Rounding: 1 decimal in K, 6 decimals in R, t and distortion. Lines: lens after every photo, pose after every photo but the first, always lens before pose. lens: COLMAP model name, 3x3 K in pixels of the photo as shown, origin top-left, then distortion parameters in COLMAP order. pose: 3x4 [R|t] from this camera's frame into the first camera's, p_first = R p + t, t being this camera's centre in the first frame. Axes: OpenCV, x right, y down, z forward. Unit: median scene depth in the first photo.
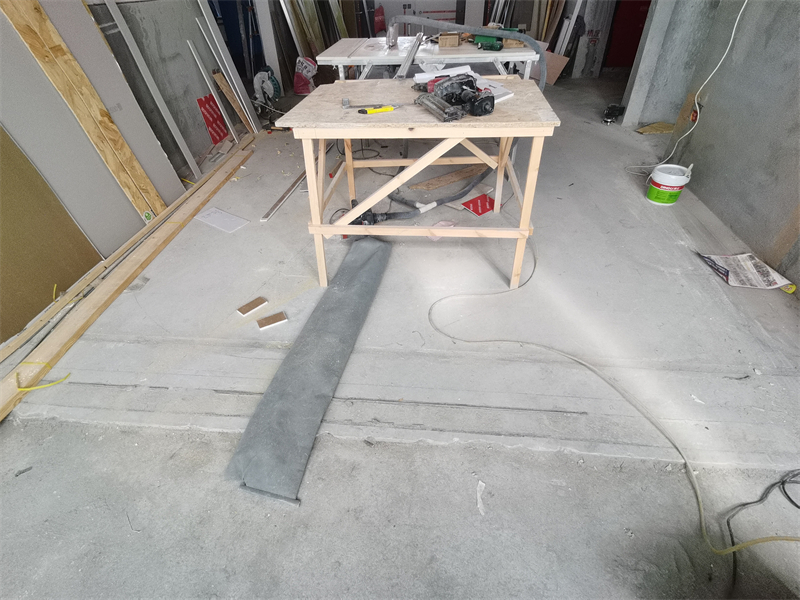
lens RADIAL K [[386.7, 0, 399.3], [0, 386.7, 308.2], [0, 0, 1]] dist [0.000587, -0.009928]
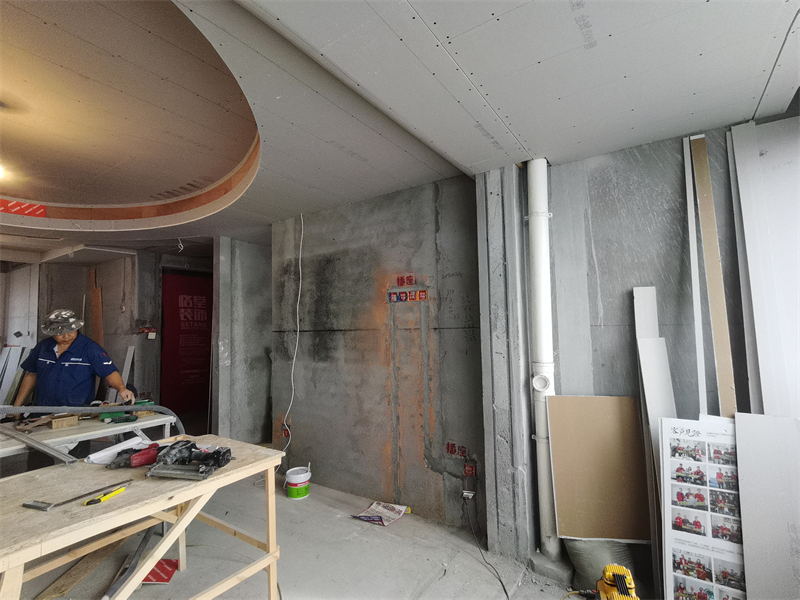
lens RADIAL K [[386.7, 0, 399.3], [0, 386.7, 308.2], [0, 0, 1]] dist [0.000587, -0.009928]
pose [[0.476449, 0.070618, 0.876361, -0.407908], [0.591191, 0.712048, -0.378789, -0.060233], [-0.650761, 0.698570, 0.297506, -0.013390]]
